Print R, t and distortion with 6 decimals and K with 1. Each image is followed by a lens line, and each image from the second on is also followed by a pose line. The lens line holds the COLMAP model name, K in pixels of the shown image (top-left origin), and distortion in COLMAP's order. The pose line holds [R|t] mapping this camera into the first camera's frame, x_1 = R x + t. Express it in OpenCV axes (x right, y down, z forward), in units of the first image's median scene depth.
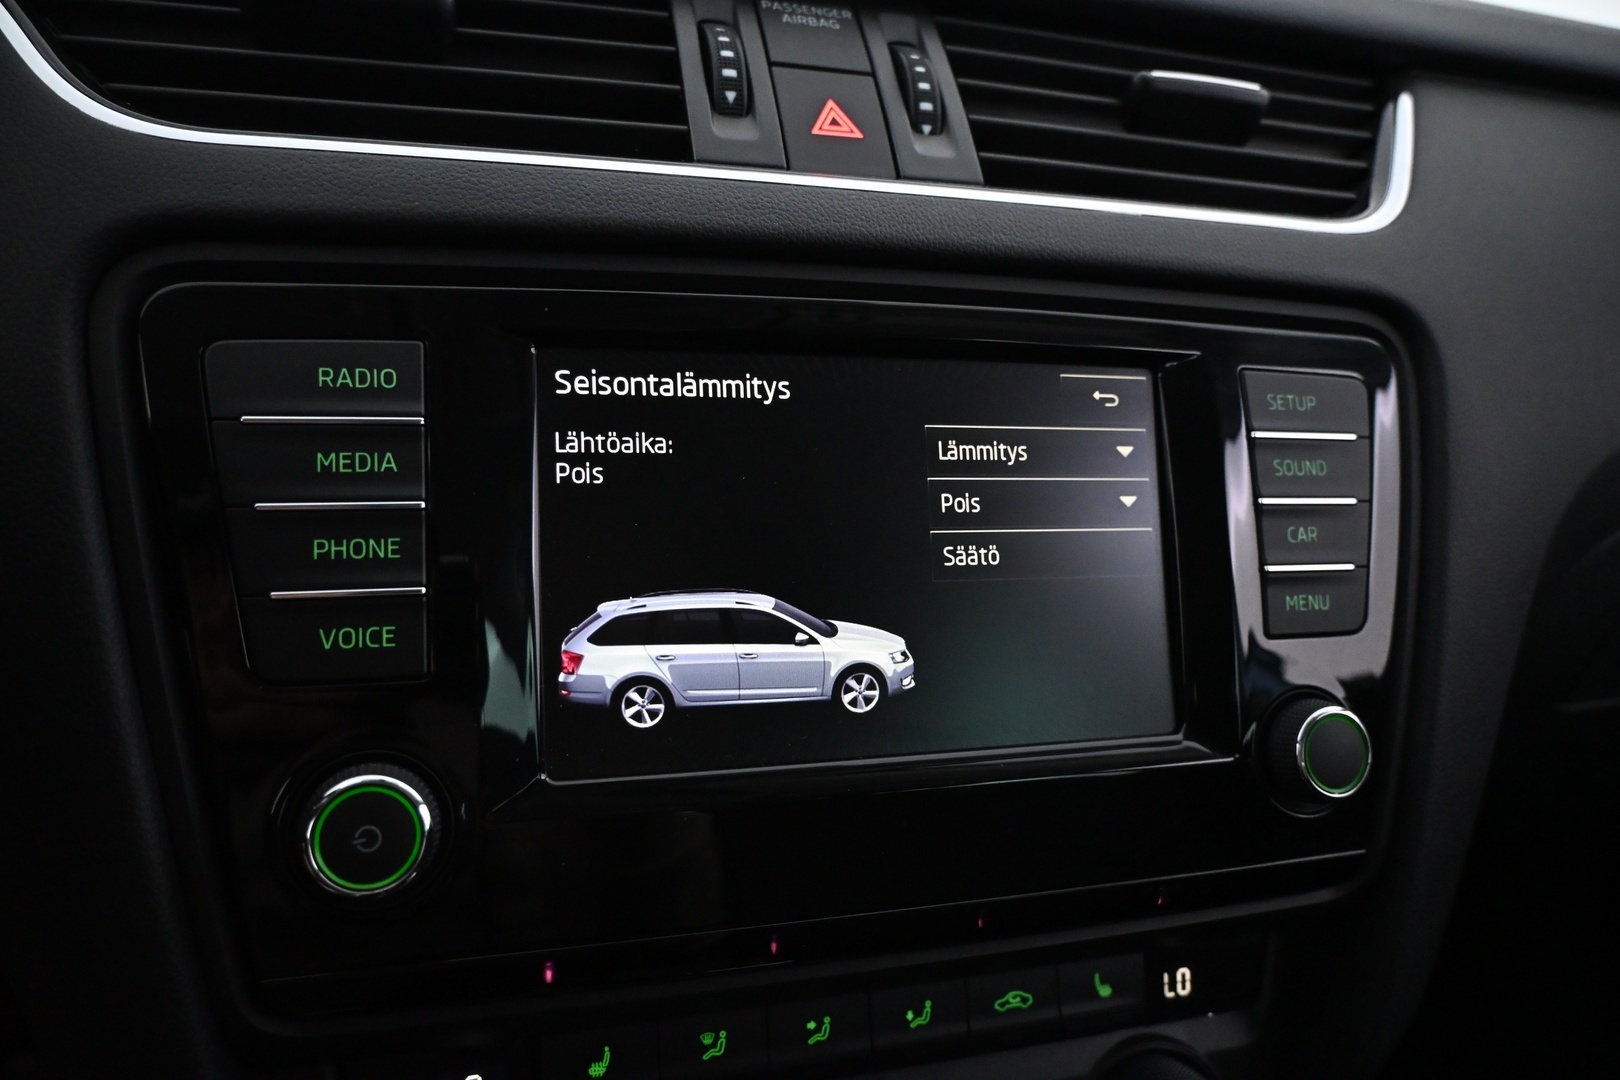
lens RADIAL K [[1145.8, 0, 814.5], [0, 1145.8, 537.2], [0, 0, 1]] dist [-0.008664, 0.003943]
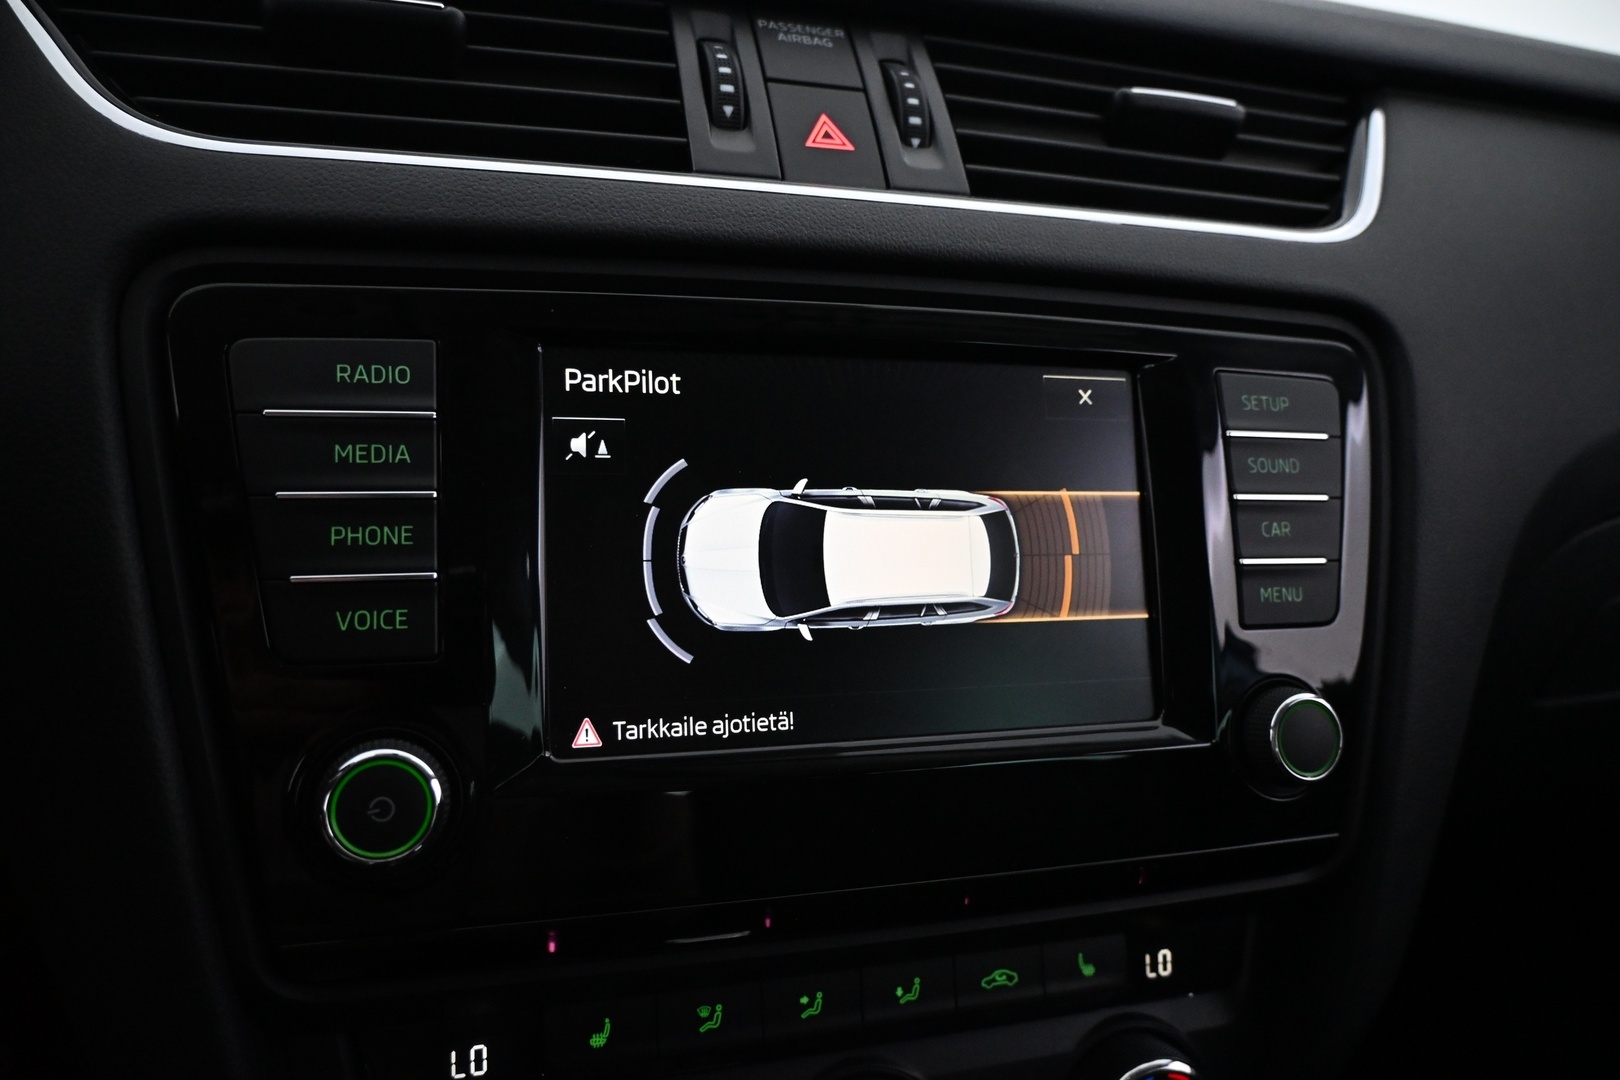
lens RADIAL K [[1145.8, 0, 815.7], [0, 1145.8, 537.3], [0, 0, 1]] dist [-0.008664, 0.003943]
pose [[0.999998, 0.000625, 0.002094, 0.005026], [-0.000593, 0.999881, -0.015406, 0.021865], [-0.002104, 0.015405, 0.999879, -0.042926]]
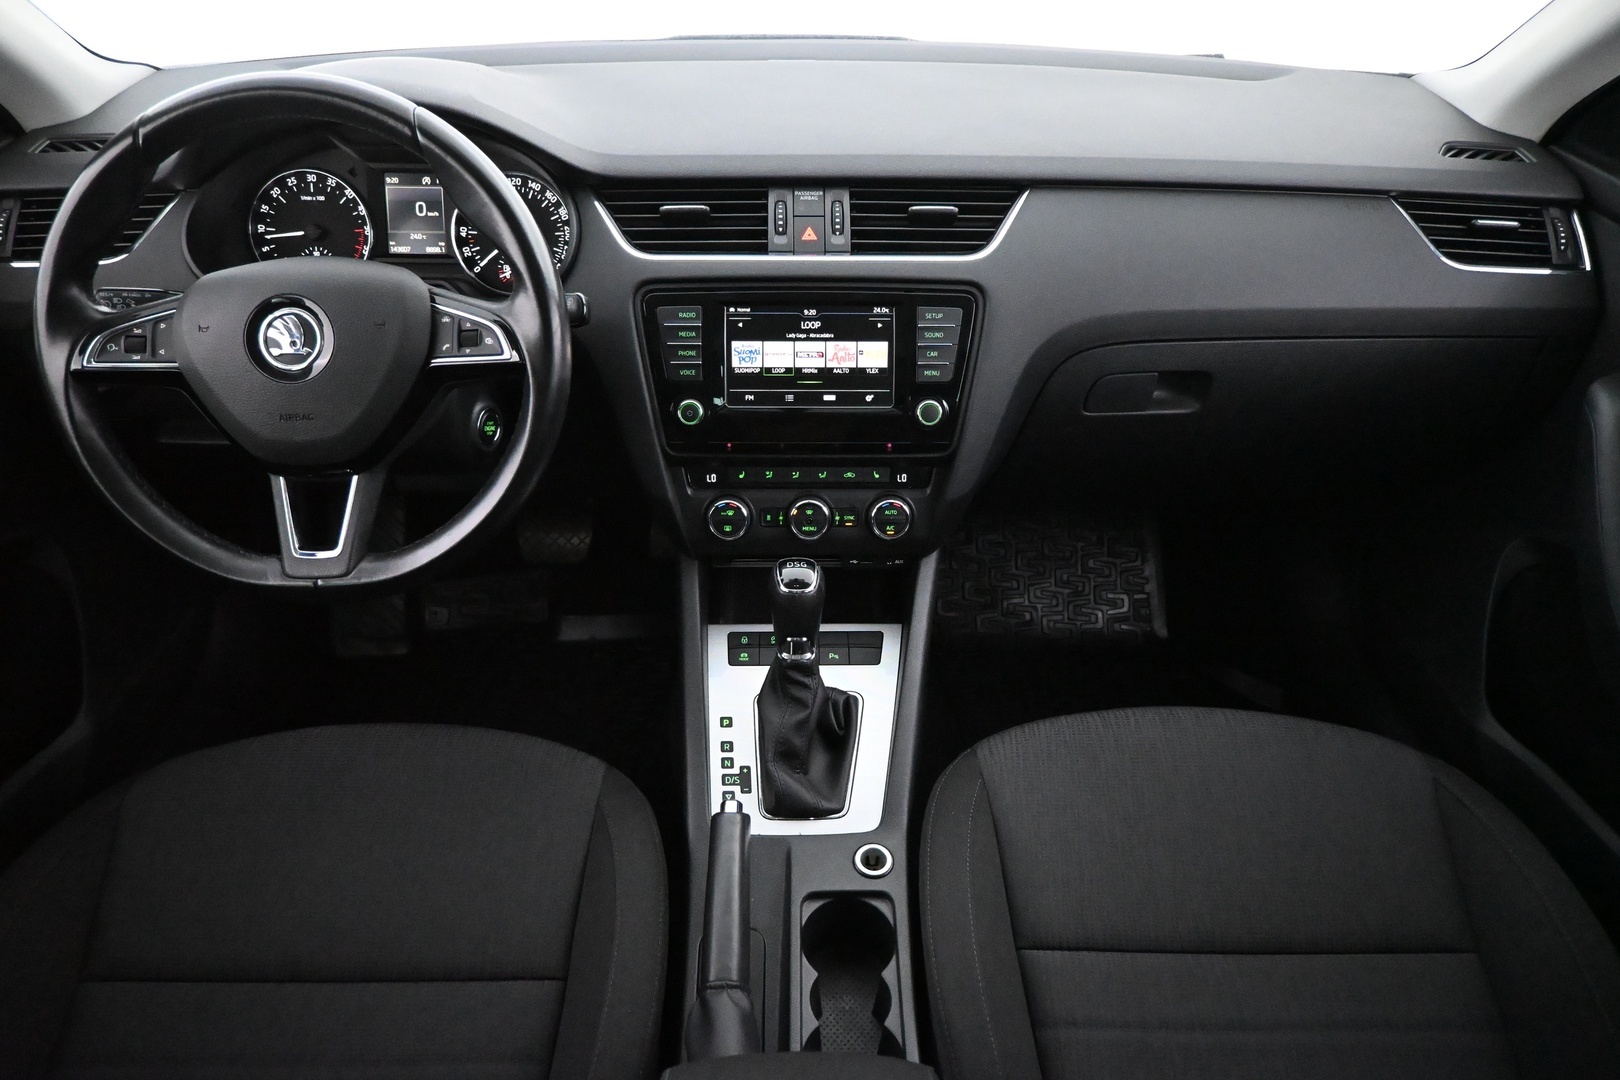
lens RADIAL K [[1114.6, 0, 820.3], [0, 1114.6, 539.8], [0, 0, 1]] dist [0.000592, 0.001821]
pose [[0.961407, 0.082148, -0.262579, 1.095649], [-0.018429, 0.971470, 0.236447, -0.266630], [0.274511, -0.222483, 0.935492, -2.603365]]
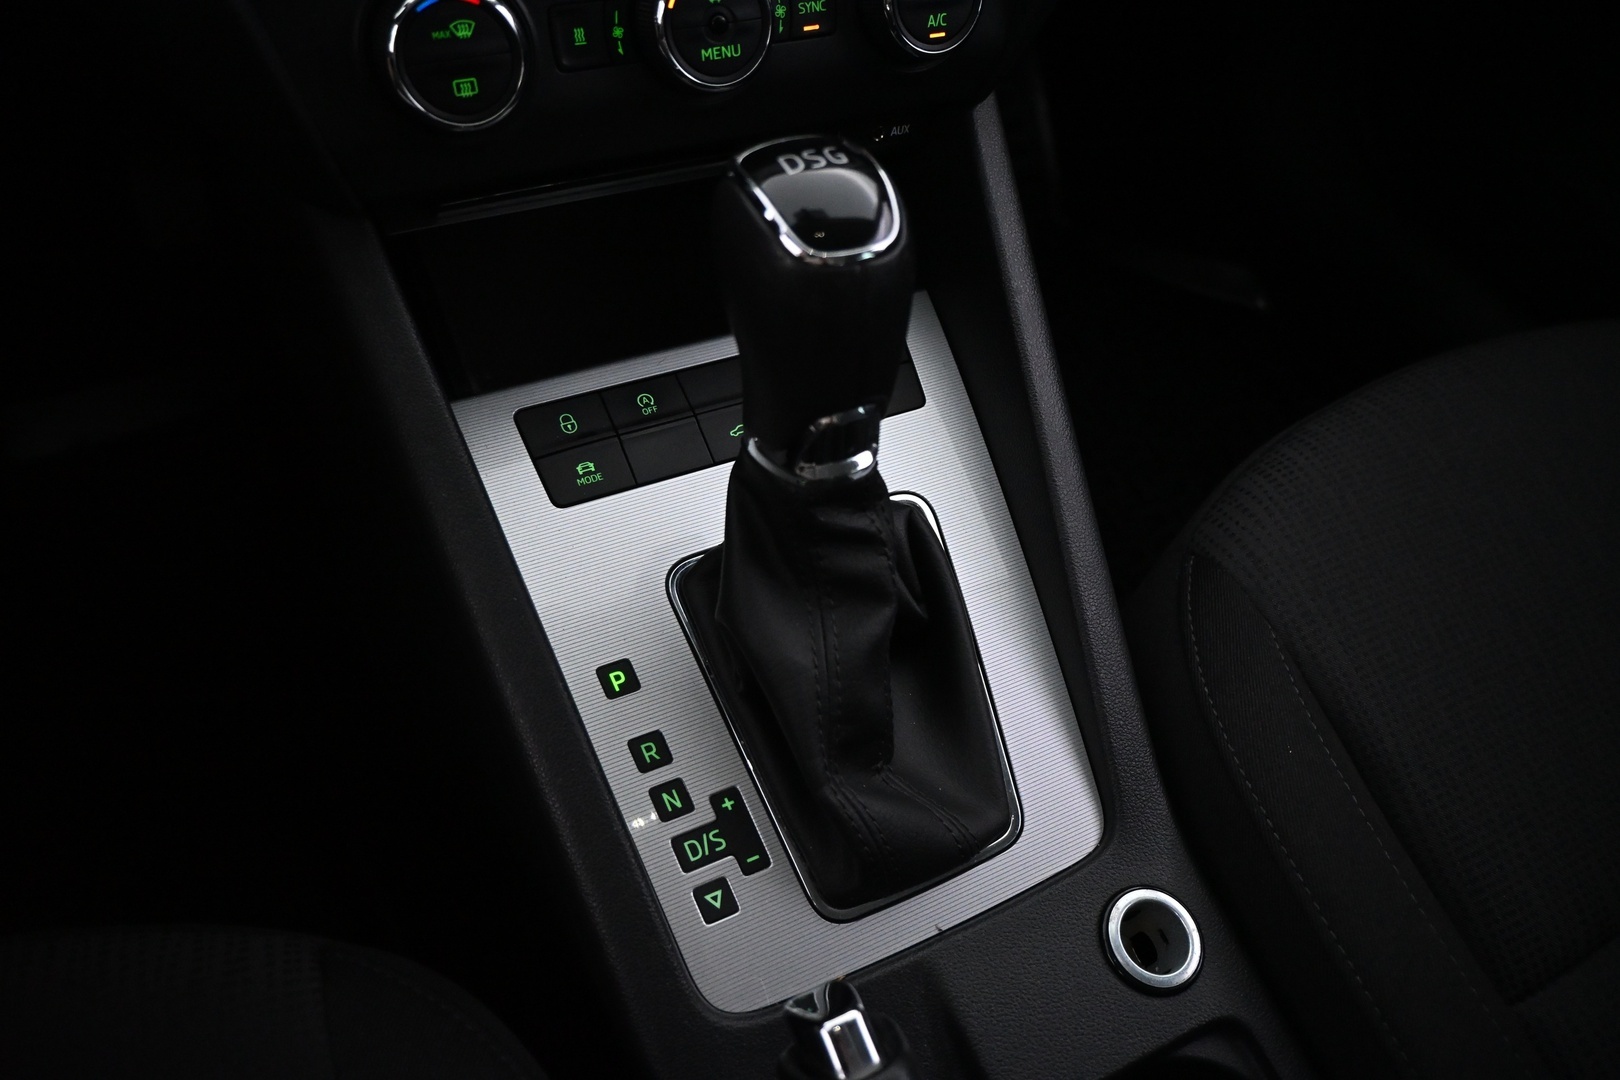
lens RADIAL K [[1145.8, 0, 827.7], [0, 1145.8, 534.4], [0, 0, 1]] dist [-0.008664, 0.003943]
pose [[0.986916, -0.116568, 0.111393, -0.019770], [0.039570, 0.844859, 0.533523, 0.373560], [-0.156303, -0.522135, 0.838418, -0.406851]]
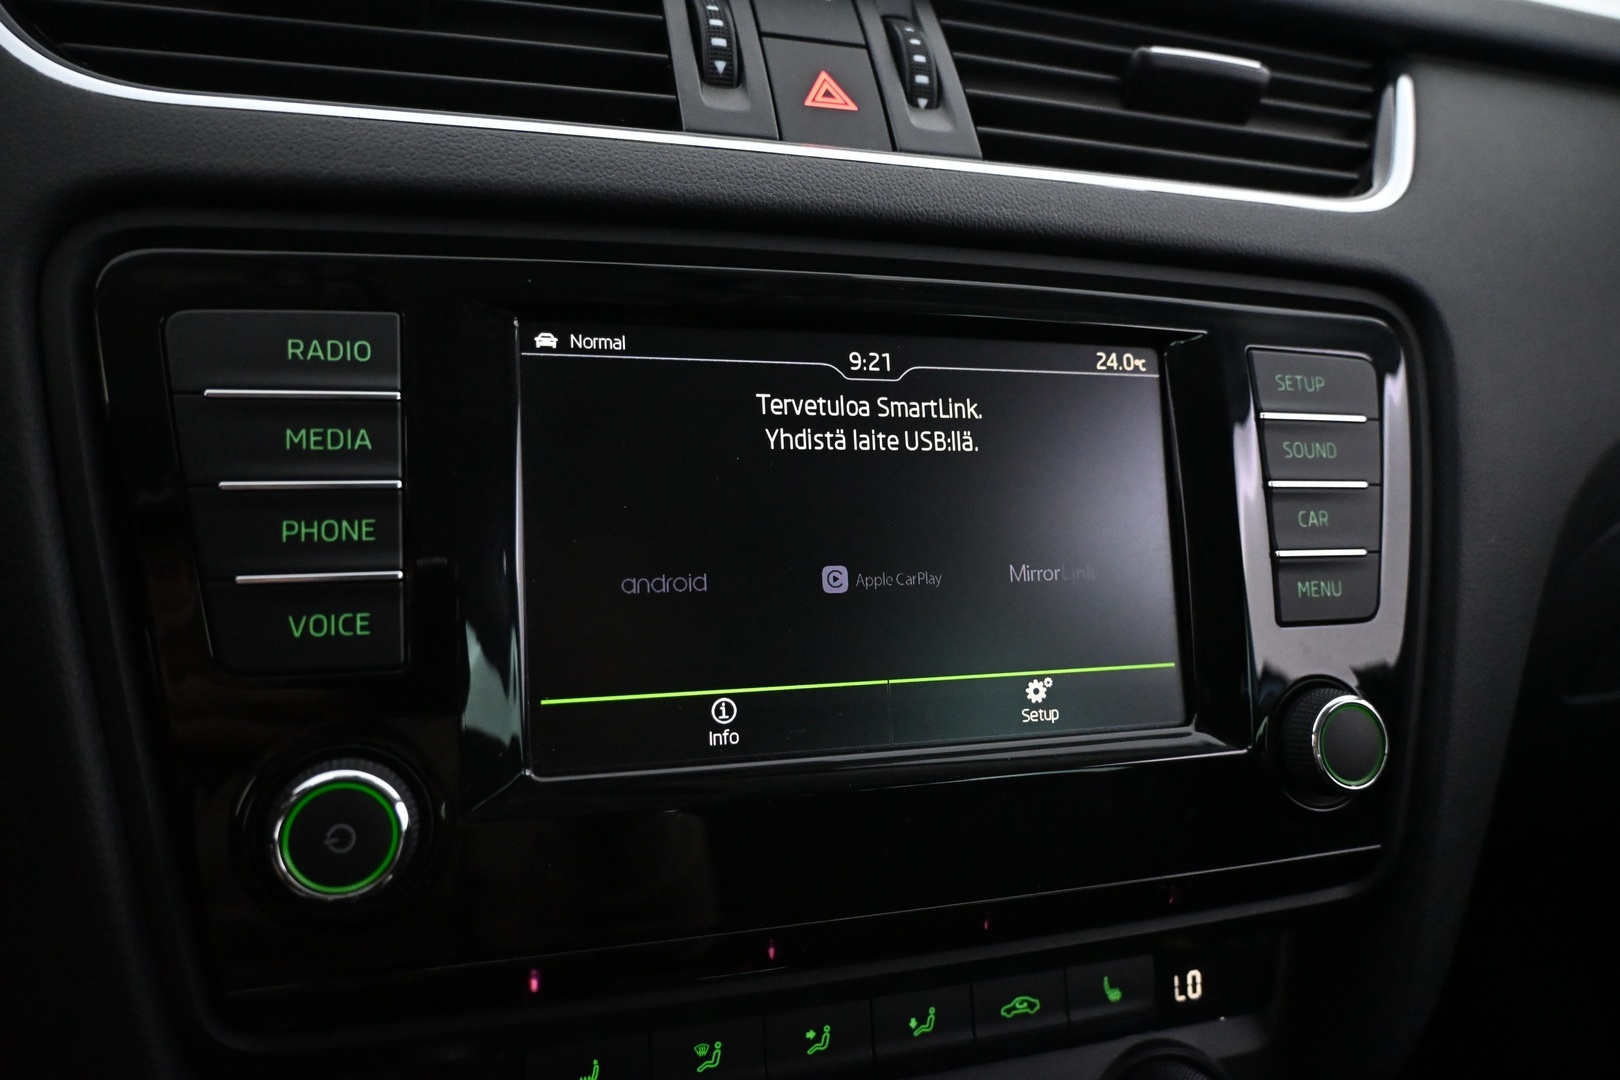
lens RADIAL K [[1145.8, 0, 814.5], [0, 1145.8, 536.2], [0, 0, 1]] dist [-0.008664, 0.003943]
pose [[0.999813, -0.005578, 0.018500, -0.014217], [0.005802, 0.999910, -0.012079, 0.022460], [-0.018431, 0.012184, 0.999756, 0.041202]]
